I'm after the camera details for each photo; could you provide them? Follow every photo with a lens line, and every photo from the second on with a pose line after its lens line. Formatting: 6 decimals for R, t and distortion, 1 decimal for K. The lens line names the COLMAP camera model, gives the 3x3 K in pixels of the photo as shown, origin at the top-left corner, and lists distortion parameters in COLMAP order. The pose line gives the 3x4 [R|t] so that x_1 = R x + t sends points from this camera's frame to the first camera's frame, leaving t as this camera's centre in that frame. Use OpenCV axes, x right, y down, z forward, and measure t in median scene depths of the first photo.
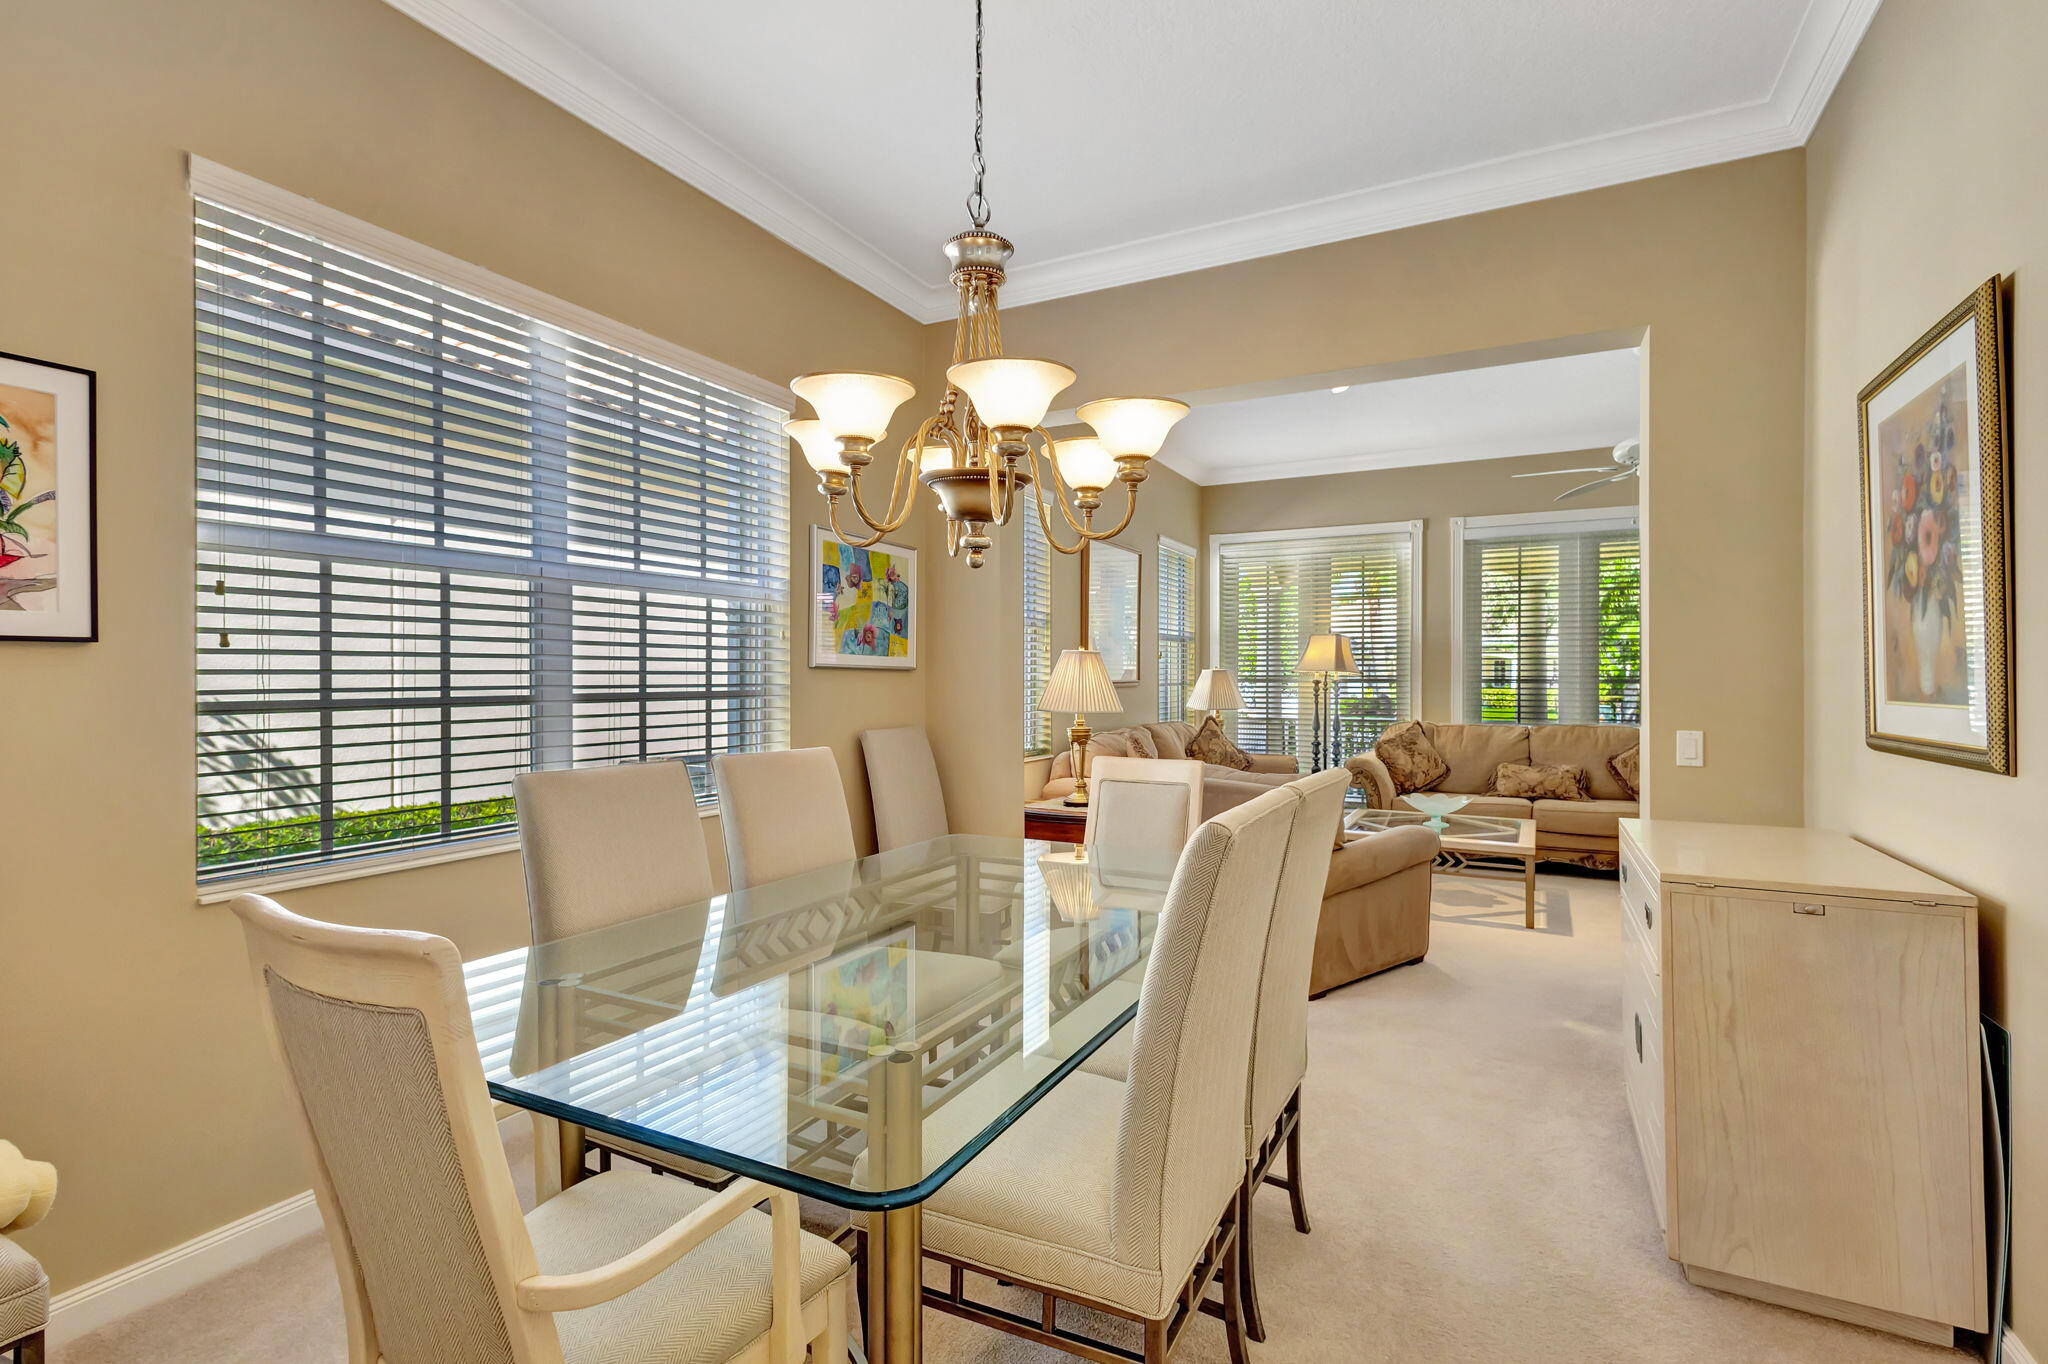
lens RADIAL K [[954.6, 0, 1028.1], [0, 954.6, 680.2], [0, 0, 1]] dist [0.015564, 0.000365]
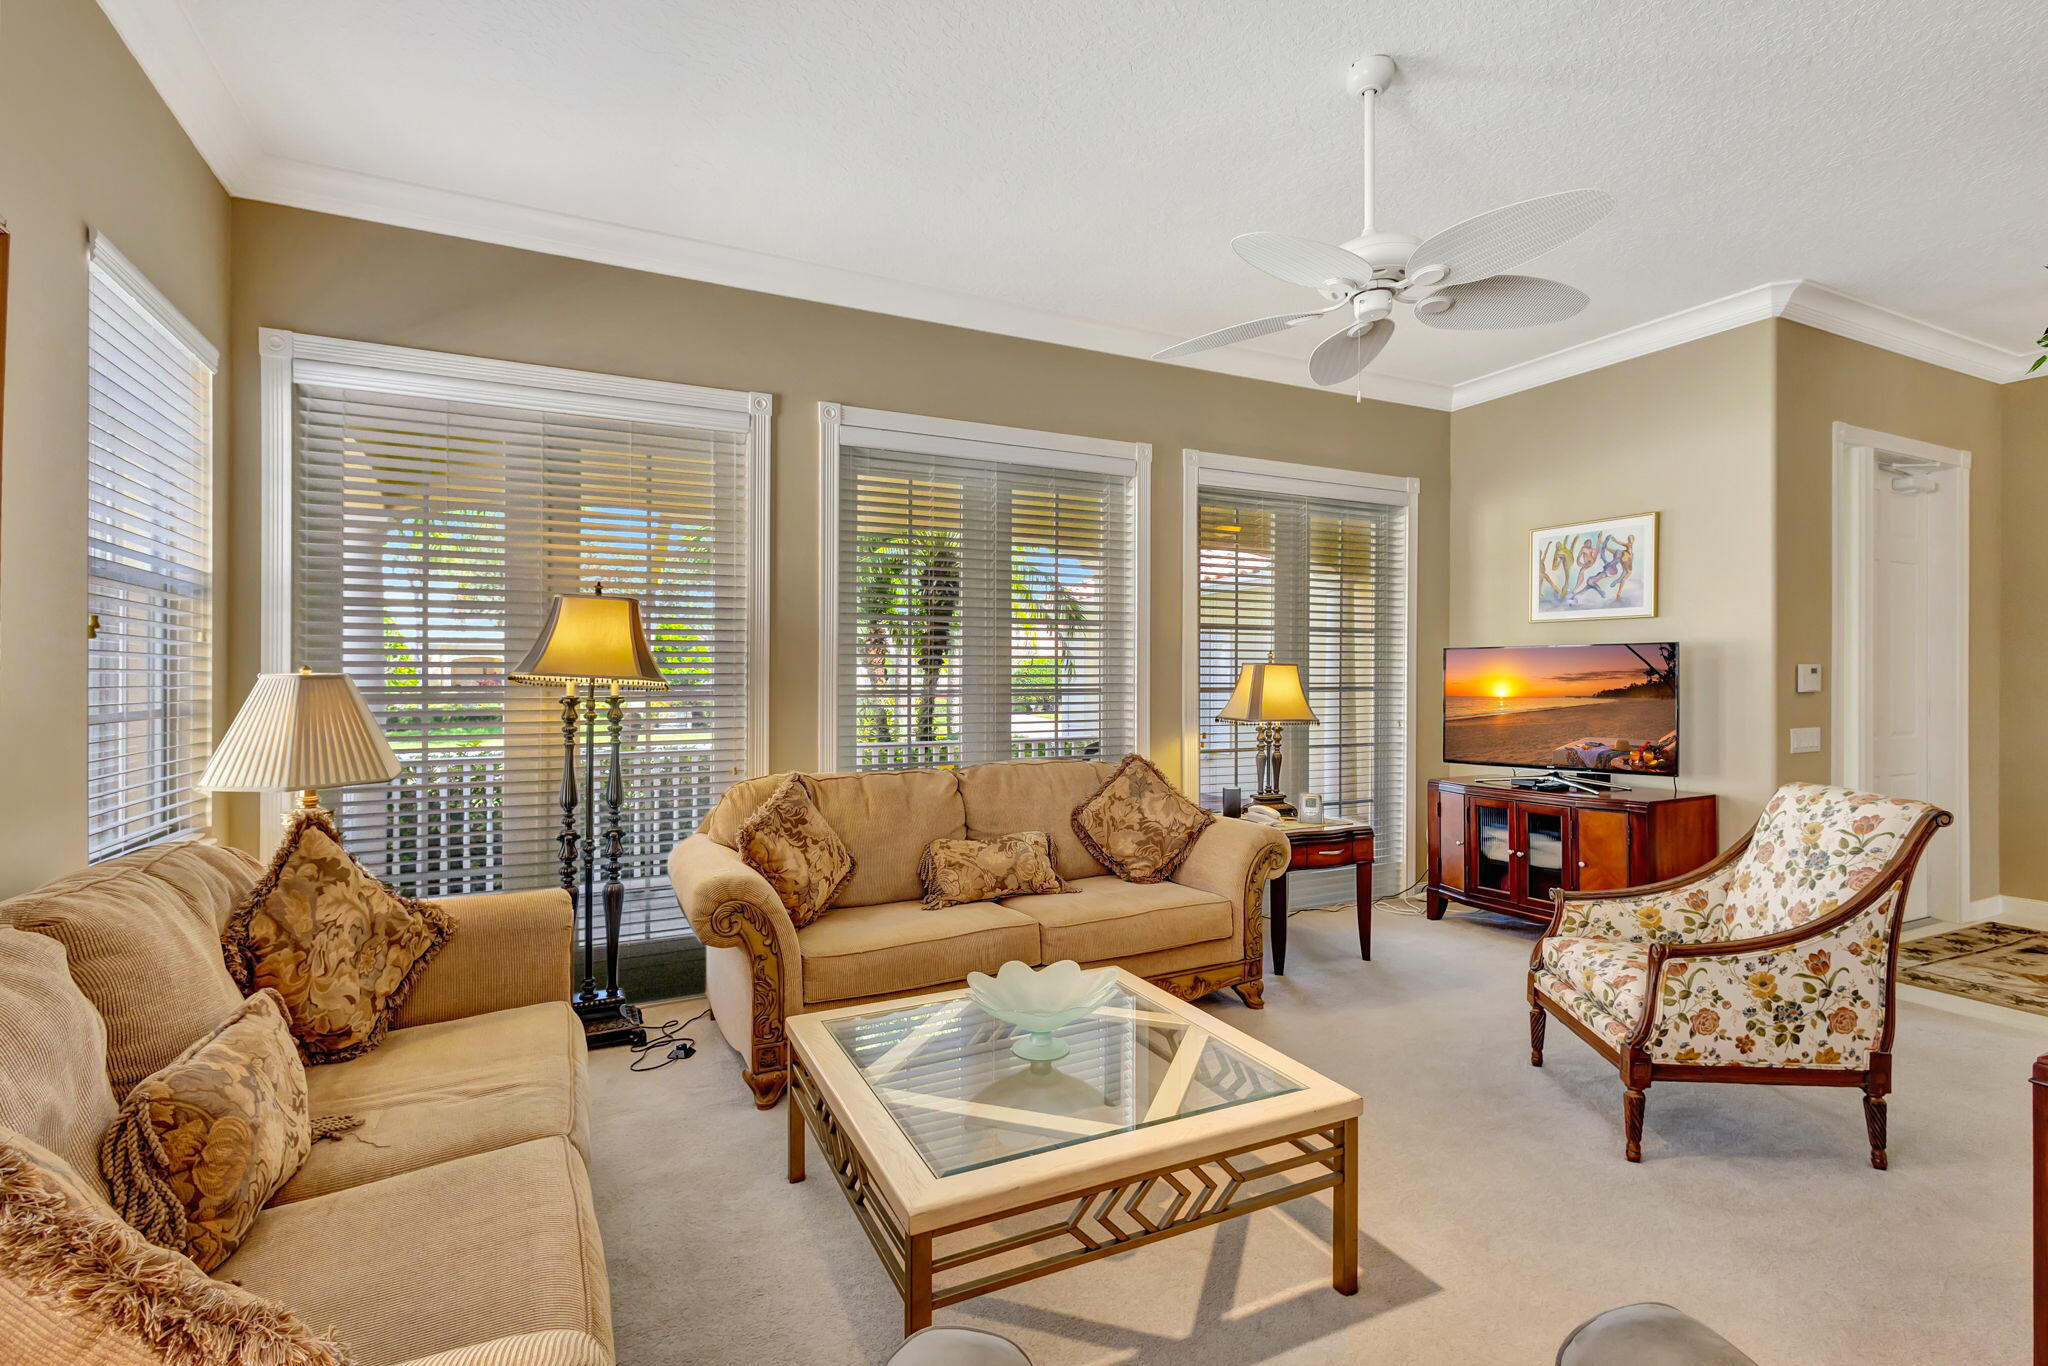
lens RADIAL K [[954.6, 0, 1028.1], [0, 954.6, 681.2], [0, 0, 1]] dist [0.015564, 0.000365]
pose [[0.596132, -0.008659, 0.802840, 0.071479], [0.008521, 0.999954, 0.004458, -0.009499], [-0.802841, 0.004183, 0.596178, 0.607392]]
